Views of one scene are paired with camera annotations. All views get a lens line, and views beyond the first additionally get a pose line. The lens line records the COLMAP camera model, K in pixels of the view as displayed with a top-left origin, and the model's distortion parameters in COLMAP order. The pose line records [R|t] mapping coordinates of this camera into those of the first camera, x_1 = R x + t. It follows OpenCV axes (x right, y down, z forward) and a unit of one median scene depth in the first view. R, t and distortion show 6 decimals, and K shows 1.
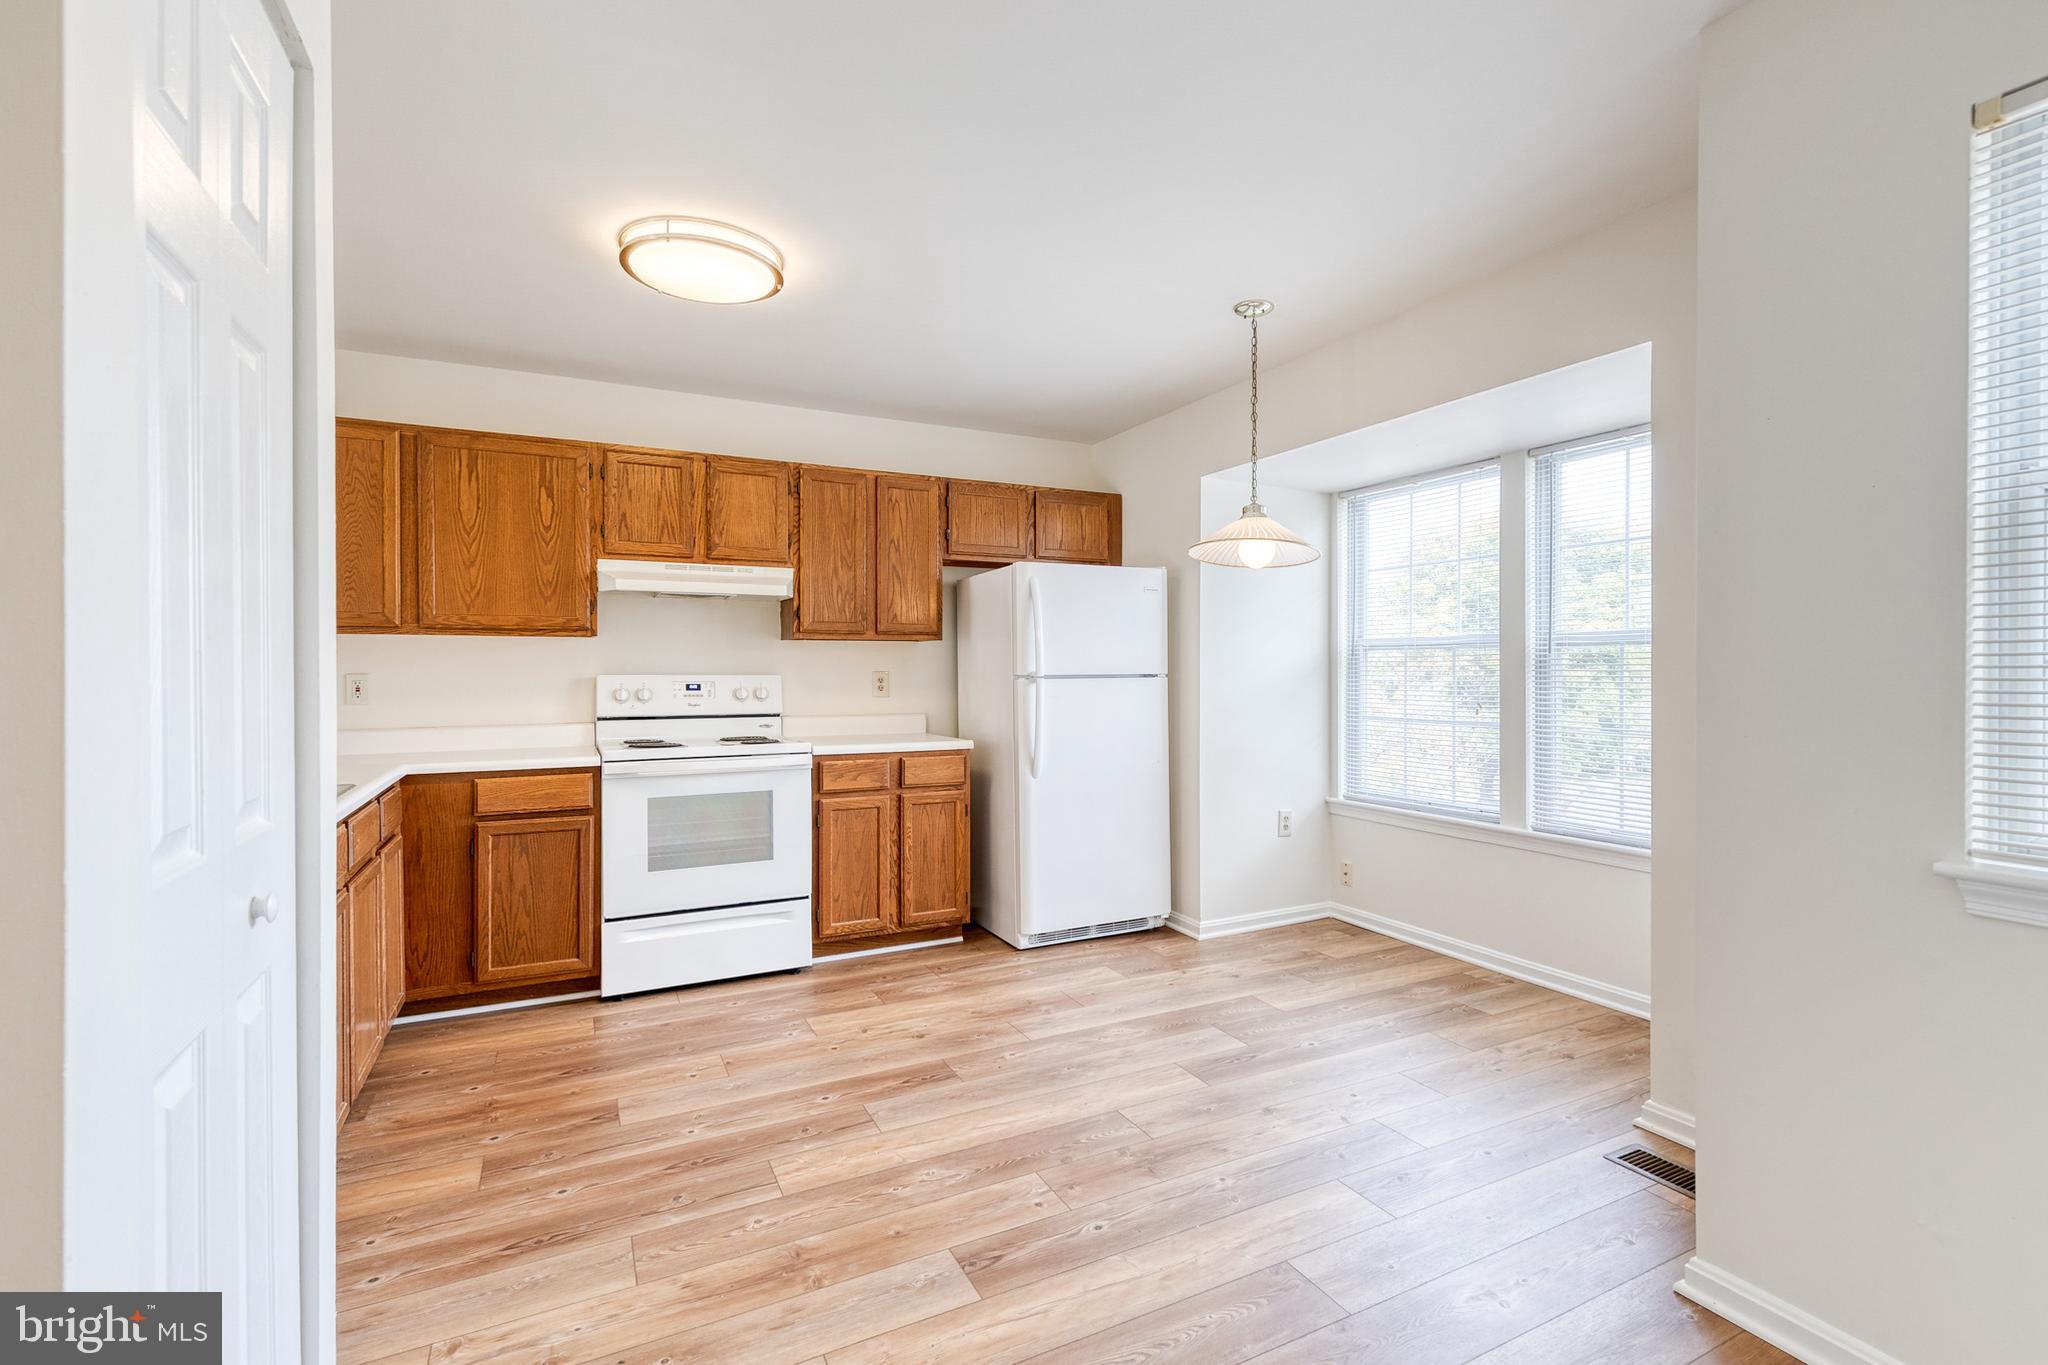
lens RADIAL K [[918.7, 0, 1041.1], [0, 918.7, 670.5], [0, 0, 1]] dist [0.015819, -0.000276]
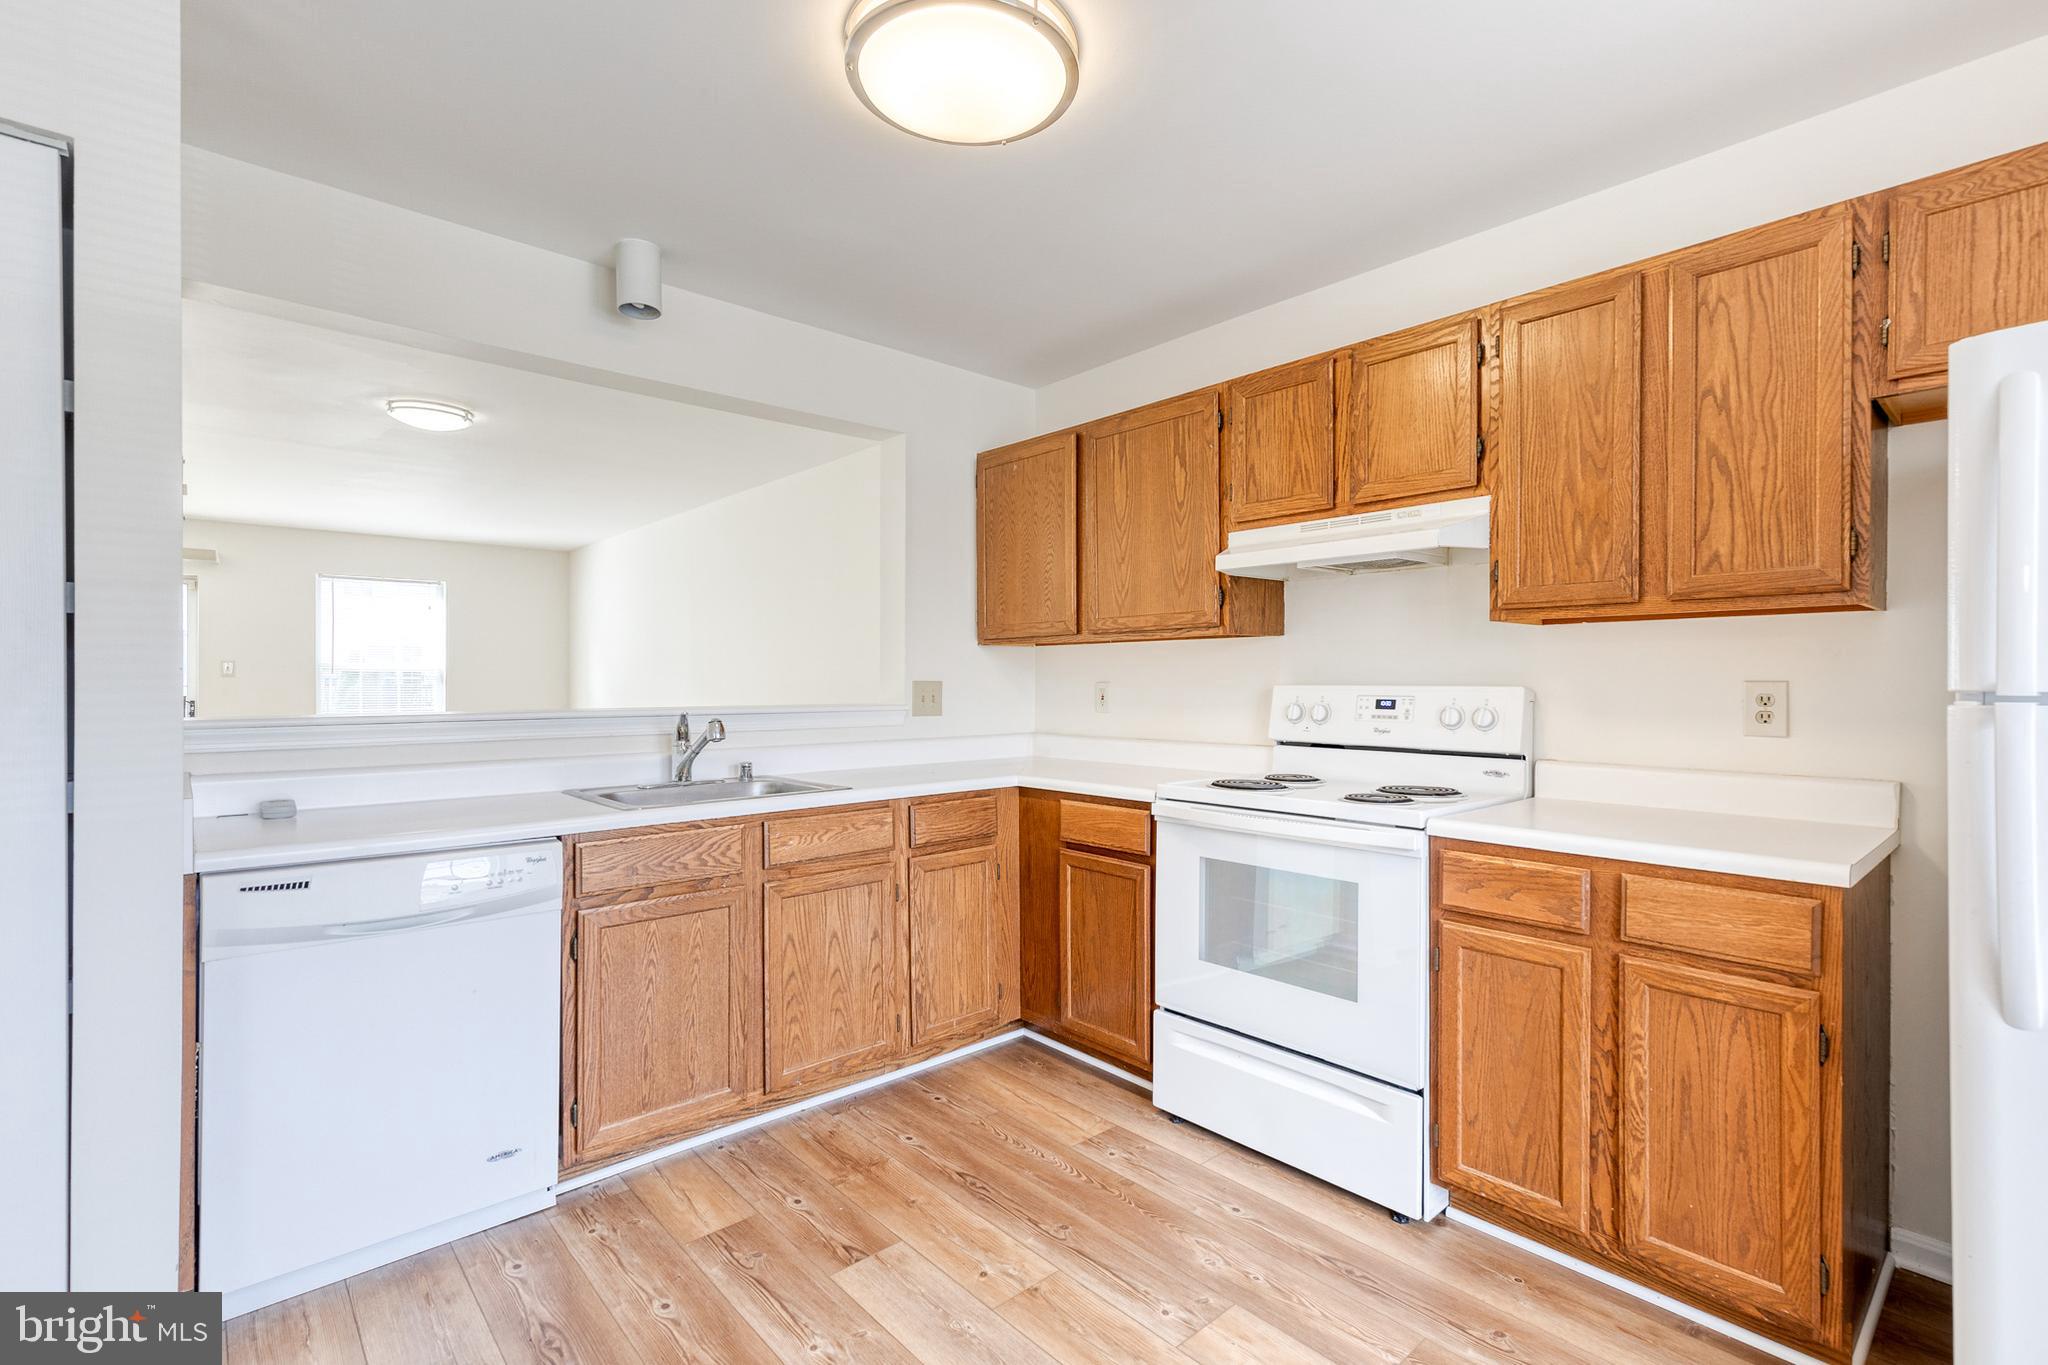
lens RADIAL K [[926.4, 0, 1050.2], [0, 926.4, 686.3], [0, 0, 1]] dist [0.004359, -0.000011]
pose [[0.274609, 0.006165, -0.961536, 0.216247], [-0.001693, 0.999981, 0.005928, 0.001815], [0.961554, 0.000000, 0.274615, 0.642394]]
